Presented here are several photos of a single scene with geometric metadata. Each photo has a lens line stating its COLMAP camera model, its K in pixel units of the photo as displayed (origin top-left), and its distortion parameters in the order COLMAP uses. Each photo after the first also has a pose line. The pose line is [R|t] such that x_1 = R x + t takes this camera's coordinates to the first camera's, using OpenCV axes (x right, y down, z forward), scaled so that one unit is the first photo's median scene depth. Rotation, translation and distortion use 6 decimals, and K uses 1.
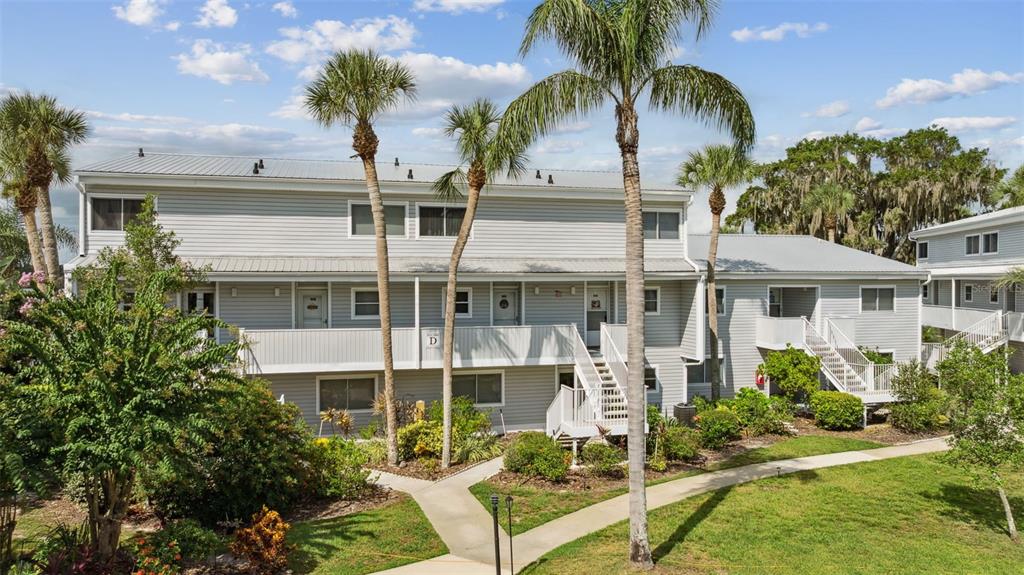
lens RADIAL K [[744.8, 0, 519.9], [0, 744.8, 287.7], [0, 0, 1]] dist [-0.003051, -0.000416]
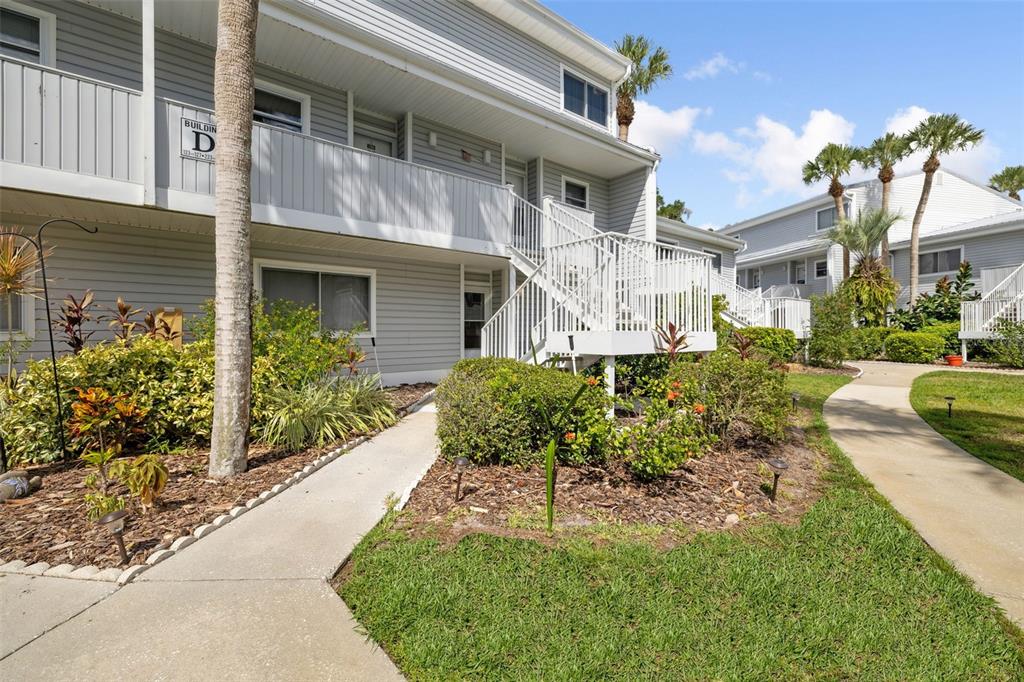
lens RADIAL K [[432.5, 0, 513.0], [0, 432.5, 336.2], [0, 0, 1]] dist [-0.004460, -0.000116]
pose [[0.916456, -0.002845, 0.400125, -0.060434], [0.004772, 0.999981, -0.003821, 0.175197], [-0.400107, 0.005412, 0.916453, 0.745112]]
